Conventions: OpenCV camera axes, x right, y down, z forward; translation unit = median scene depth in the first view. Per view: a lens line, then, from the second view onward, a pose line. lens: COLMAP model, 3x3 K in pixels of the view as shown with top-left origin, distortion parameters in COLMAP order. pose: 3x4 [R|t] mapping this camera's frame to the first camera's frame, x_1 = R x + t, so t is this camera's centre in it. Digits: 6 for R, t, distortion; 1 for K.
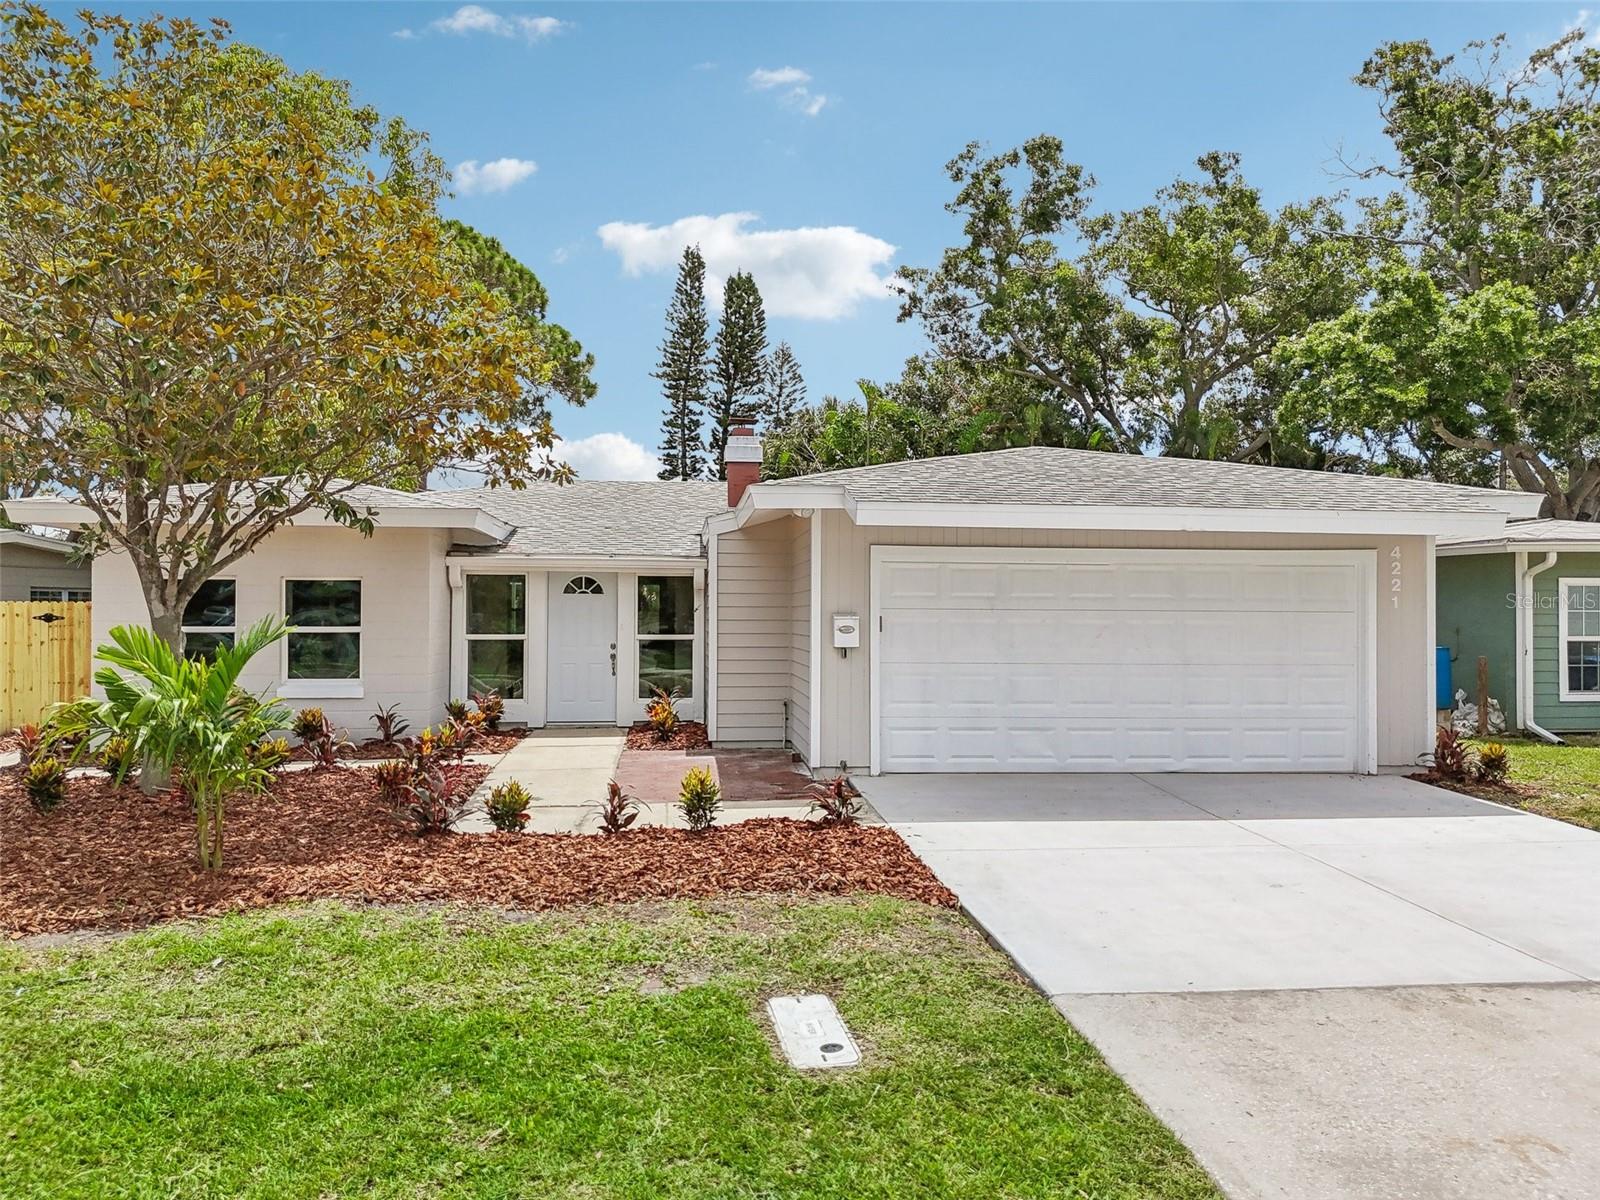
lens RADIAL K [[1211.8, 0, 795.2], [0, 1211.8, 600.4], [0, 0, 1]] dist [0.076844, -0.076338]
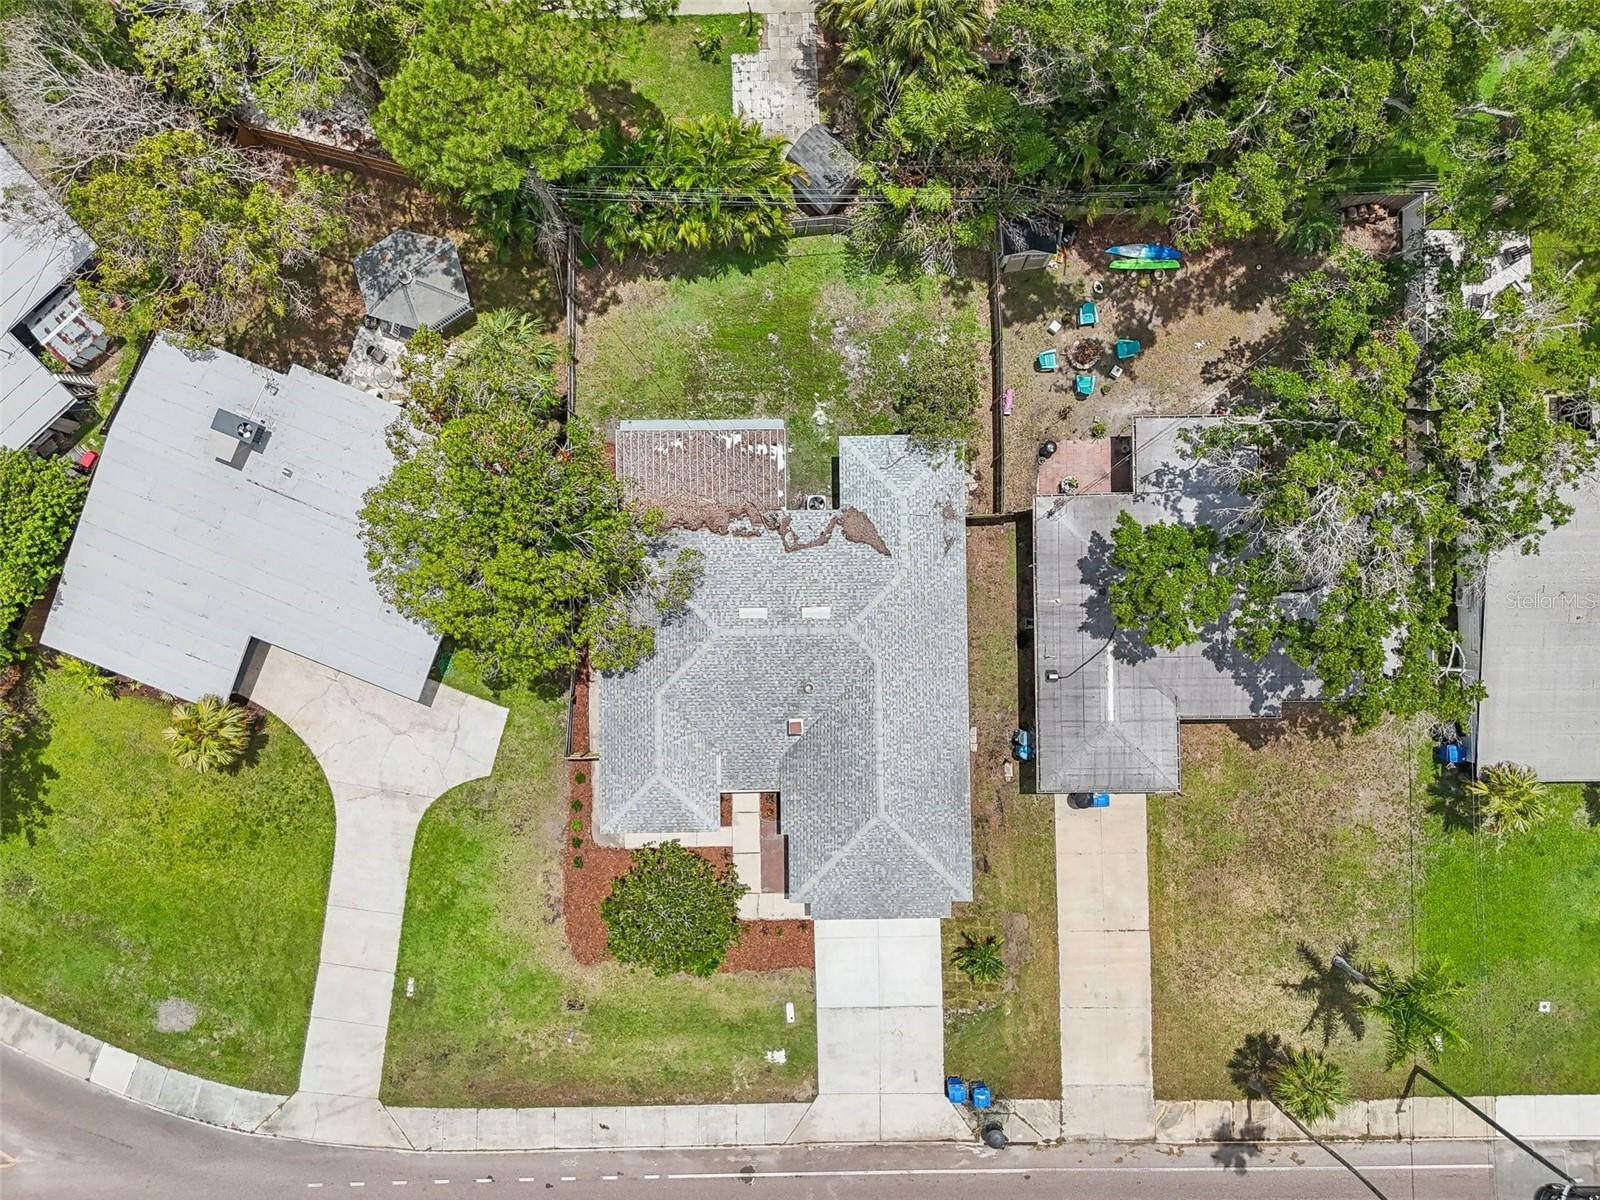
lens RADIAL K [[1211.8, 0, 795.2], [0, 1211.8, 600.4], [0, 0, 1]] dist [0.076844, -0.076338]
pose [[0.996333, 0.085555, 0.000376, -0.053255], [0.000249, -0.007294, 0.999973, -2.141811], [0.085555, -0.996307, -0.007289, 0.994009]]
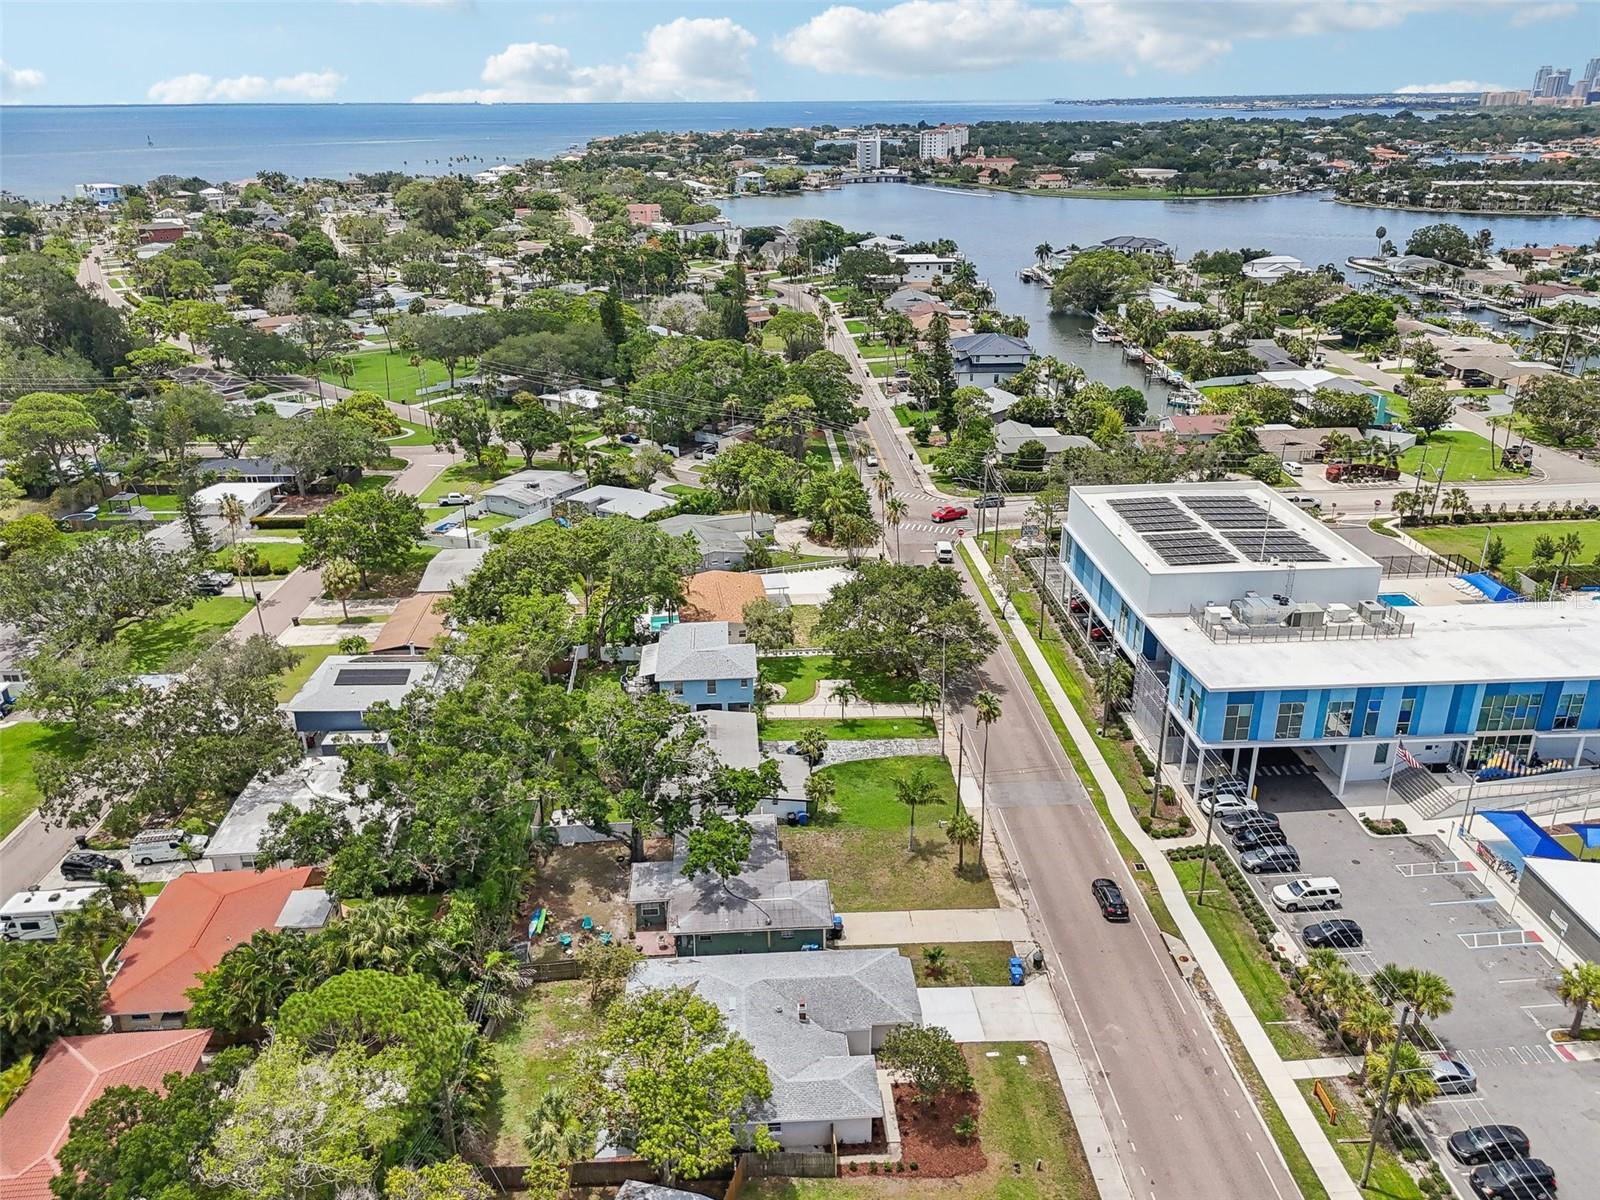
lens RADIAL K [[1220.3, 0, 794.1], [0, 1220.3, 590.5], [0, 0, 1]] dist [0.074971, -0.072099]
pose [[0.042634, -0.380007, 0.924001, -2.738059], [-0.000606, 0.924832, 0.380376, -2.452160], [-0.999091, -0.016777, 0.039199, 0.673693]]
